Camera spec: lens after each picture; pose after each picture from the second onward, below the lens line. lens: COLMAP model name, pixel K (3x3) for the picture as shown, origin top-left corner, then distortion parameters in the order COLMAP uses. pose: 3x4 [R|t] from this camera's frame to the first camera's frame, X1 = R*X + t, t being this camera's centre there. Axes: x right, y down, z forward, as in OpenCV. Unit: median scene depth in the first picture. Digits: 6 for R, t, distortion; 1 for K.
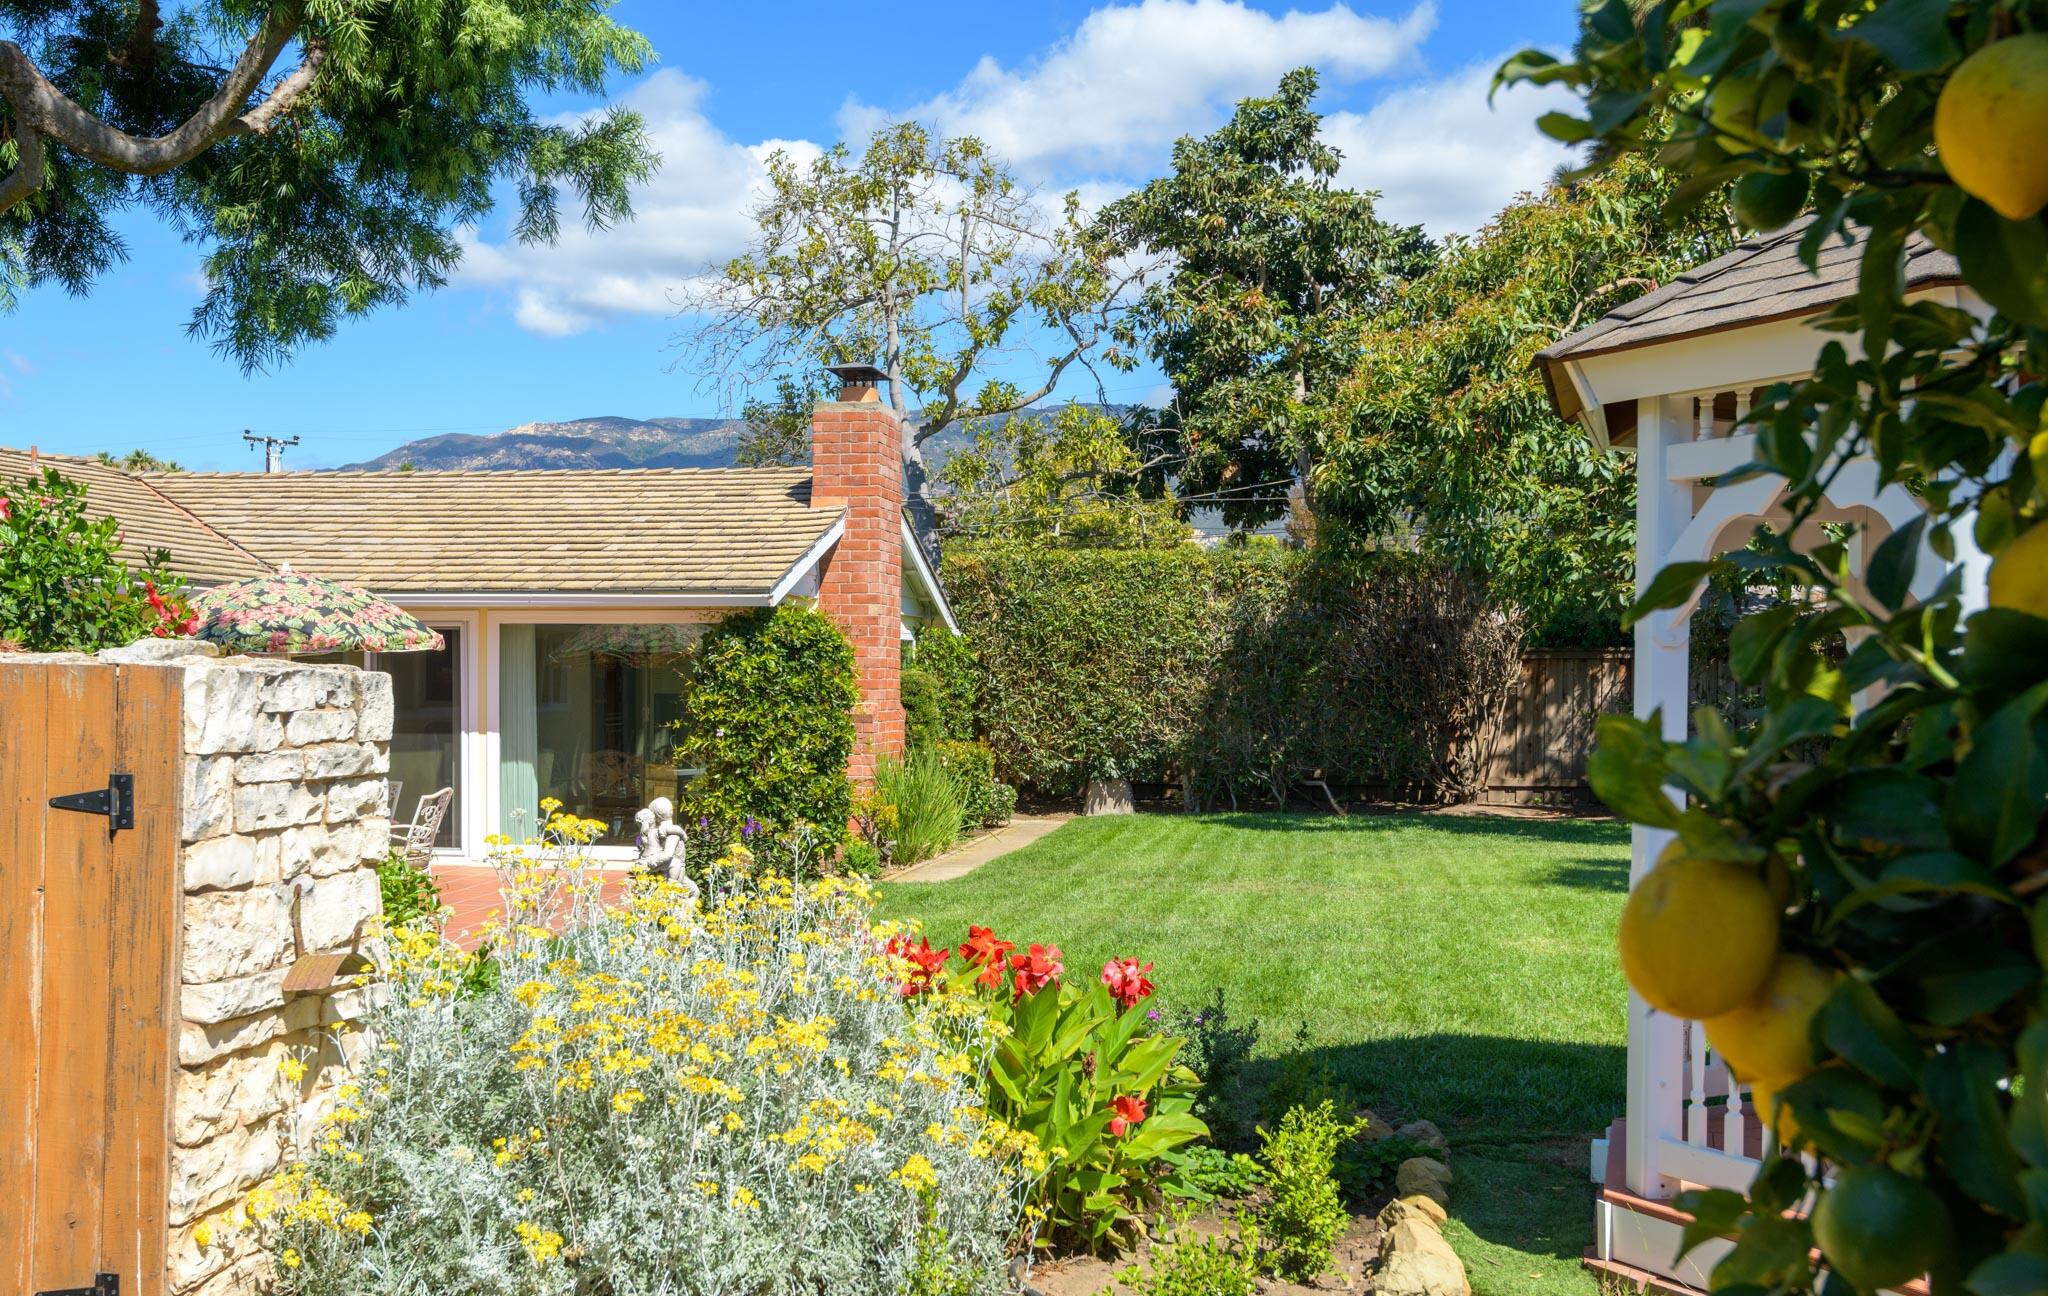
lens RADIAL K [[2115.7, 0, 998.1], [0, 2115.7, 716.6], [0, 0, 1]] dist [0.007835, 0.000000]
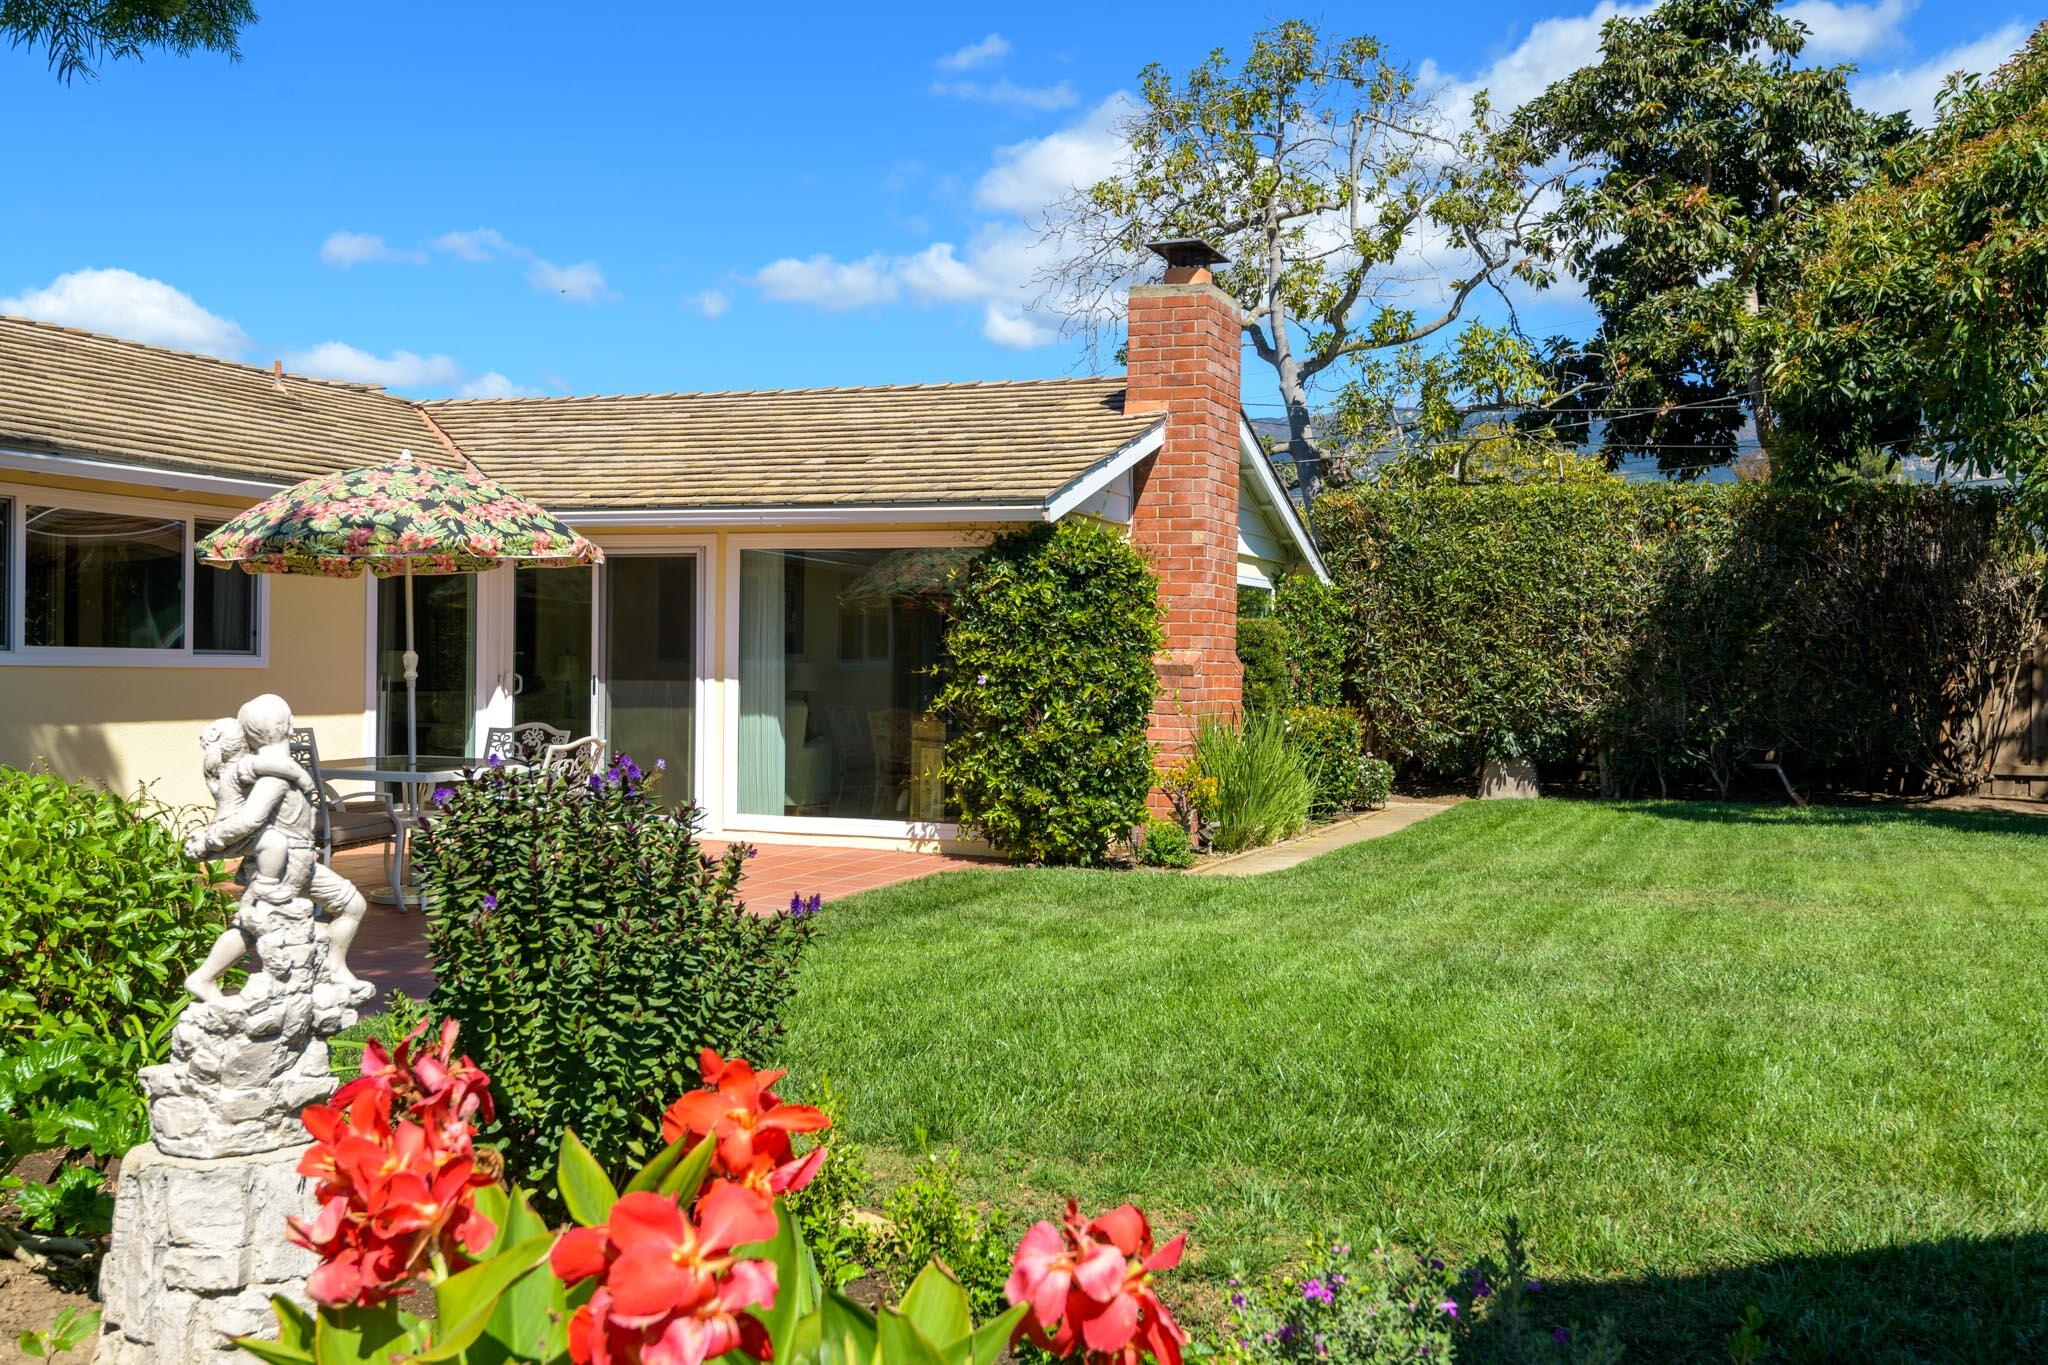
lens RADIAL K [[2014.0, 0, 1029.8], [0, 2014.0, 682.8], [0, 0, 1]] dist [0.018521, 0.000000]
pose [[0.979950, 0.011347, -0.198919, 0.026768], [-0.013644, 0.999855, -0.010182, 0.011621], [0.198774, 0.012692, 0.979963, 0.186685]]
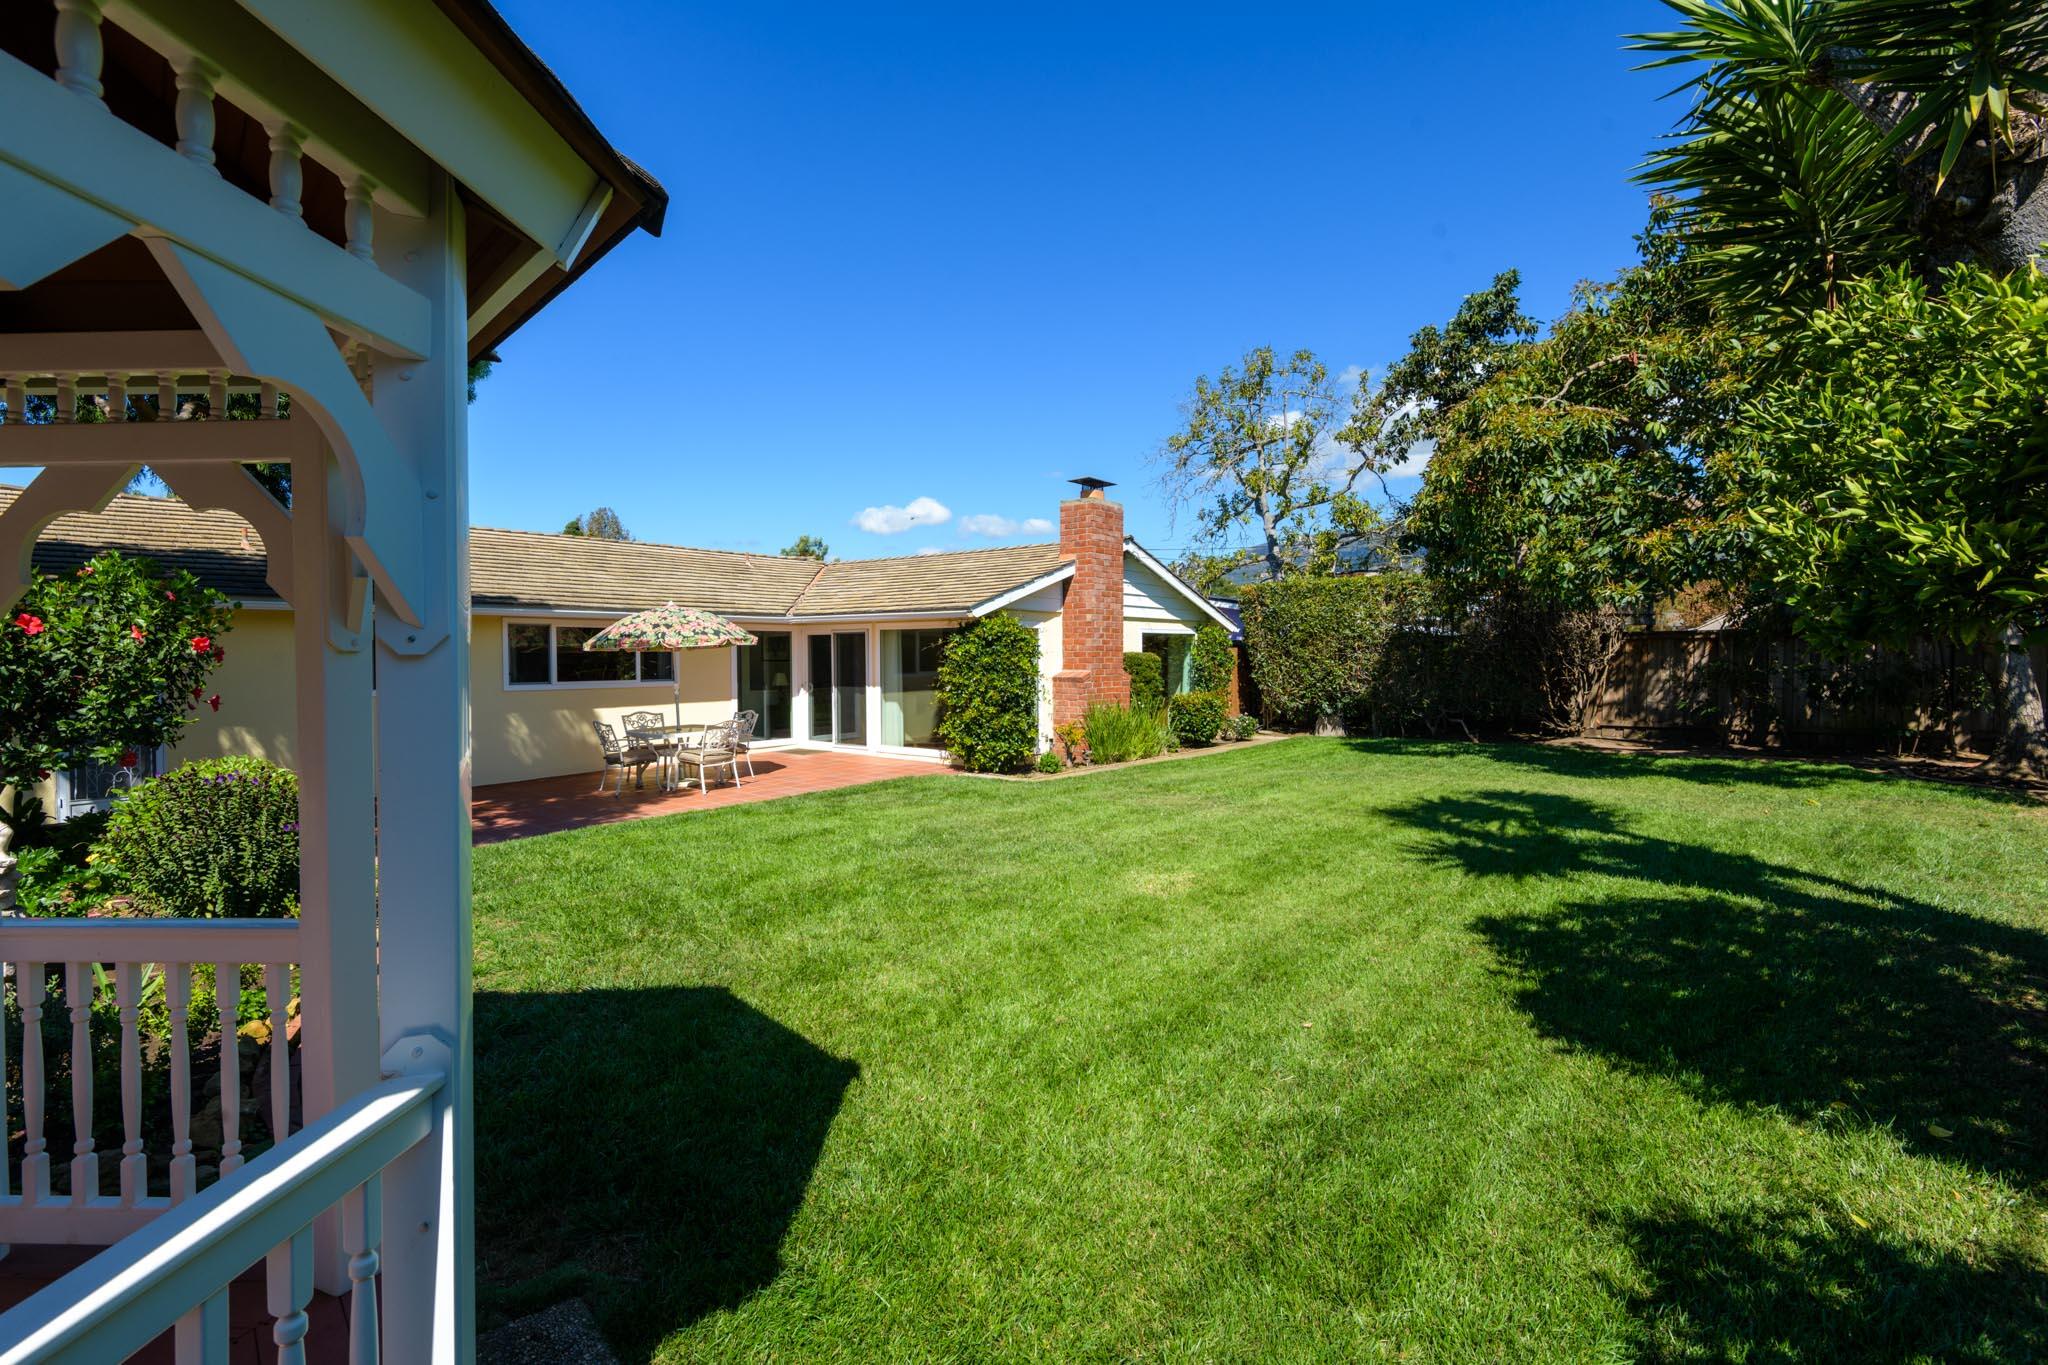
lens RADIAL K [[934.9, 0, 1012.7], [0, 934.9, 688.3], [0, 0, 1]] dist [0.003681, -0.004623]
pose [[0.867329, 0.012422, -0.497580, 0.221003], [-0.002021, 0.999768, 0.021436, -0.007027], [0.497731, -0.017586, 0.867153, 0.248254]]
